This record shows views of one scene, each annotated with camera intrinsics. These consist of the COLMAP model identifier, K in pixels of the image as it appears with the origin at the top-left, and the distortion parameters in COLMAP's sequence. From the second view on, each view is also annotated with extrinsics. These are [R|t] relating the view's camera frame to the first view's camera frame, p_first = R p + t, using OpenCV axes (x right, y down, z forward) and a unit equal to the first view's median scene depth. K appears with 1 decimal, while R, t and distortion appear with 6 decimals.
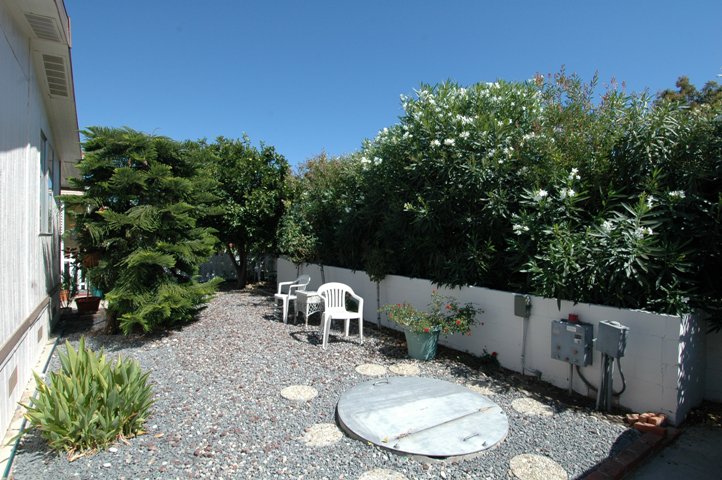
lens RADIAL K [[380.6, 0, 357.4], [0, 380.6, 239.1], [0, 0, 1]] dist [-0.002214, -0.016547]
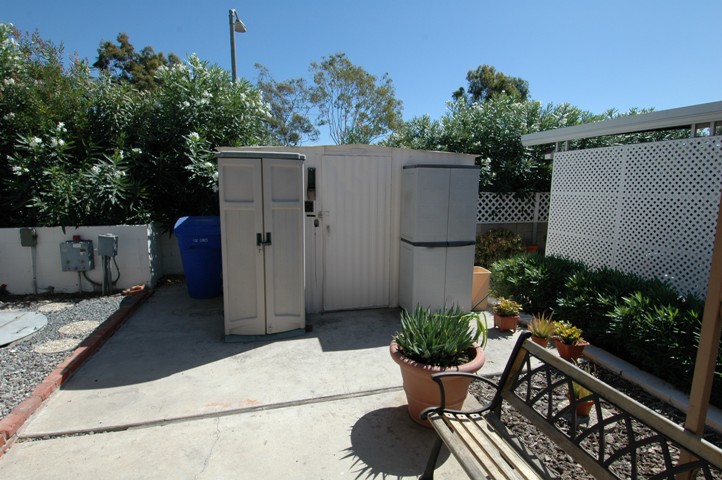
lens RADIAL K [[380.6, 0, 365.8], [0, 380.6, 242.1], [0, 0, 1]] dist [-0.002214, -0.016547]
pose [[0.307044, -0.146622, 0.940333, -0.381112], [0.005211, 0.988305, 0.152400, 0.023019], [-0.951681, -0.041893, 0.304217, -0.386674]]
